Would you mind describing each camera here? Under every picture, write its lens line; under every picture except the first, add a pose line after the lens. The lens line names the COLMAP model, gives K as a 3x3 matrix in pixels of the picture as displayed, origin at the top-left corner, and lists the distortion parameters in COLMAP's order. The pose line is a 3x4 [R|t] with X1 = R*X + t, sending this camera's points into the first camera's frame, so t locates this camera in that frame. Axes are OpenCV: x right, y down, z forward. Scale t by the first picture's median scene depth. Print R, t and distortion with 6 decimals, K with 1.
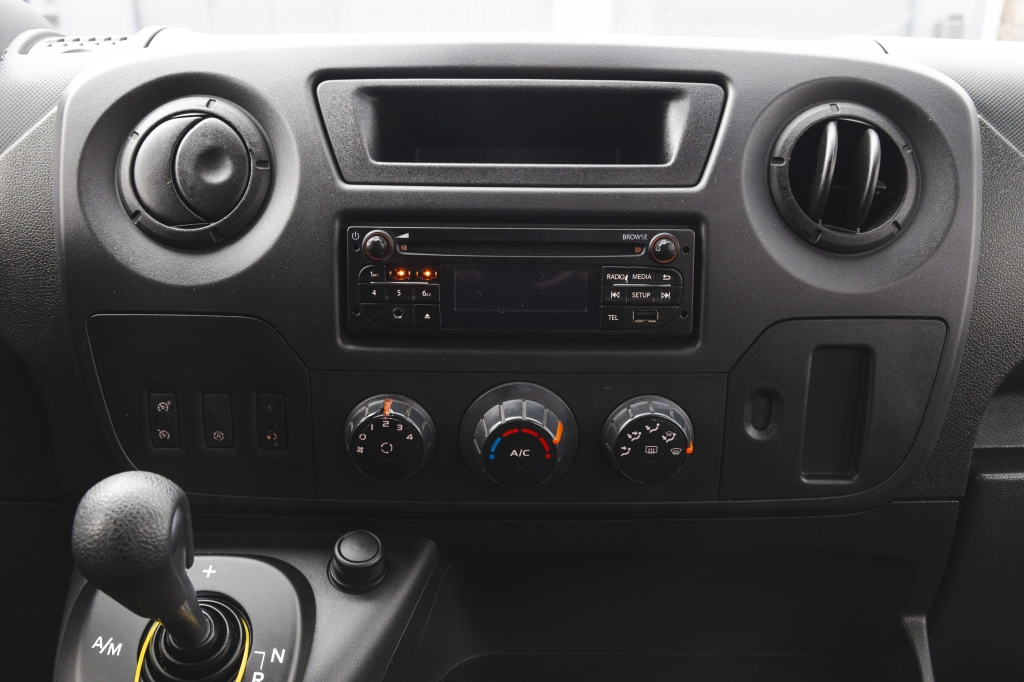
lens RADIAL K [[990.4, 0, 512.0], [0, 990.4, 341.0], [0, 0, 1]] dist [0.012563, -0.009450]
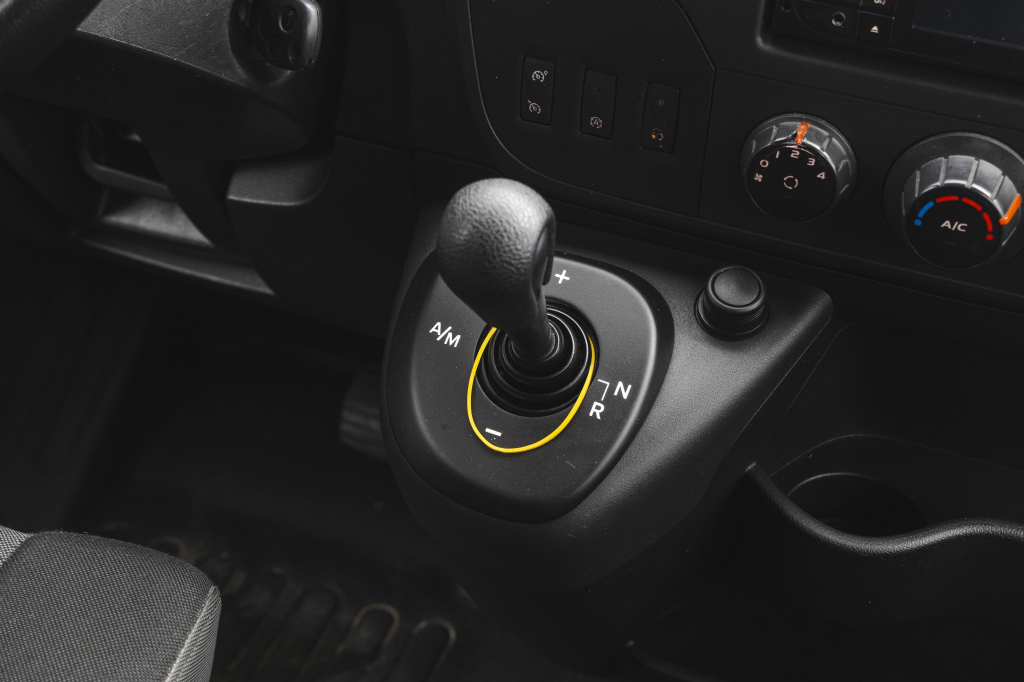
lens RADIAL K [[1631.4, 0, 512.0], [0, 1631.4, 341.0], [0, 0, 1]] dist [0.004583, 0.024942]
pose [[0.933368, 0.233180, -0.272859, 0.055806], [-0.135789, 0.933121, 0.332935, -0.187525], [0.332244, -0.273700, 0.902609, -0.319240]]
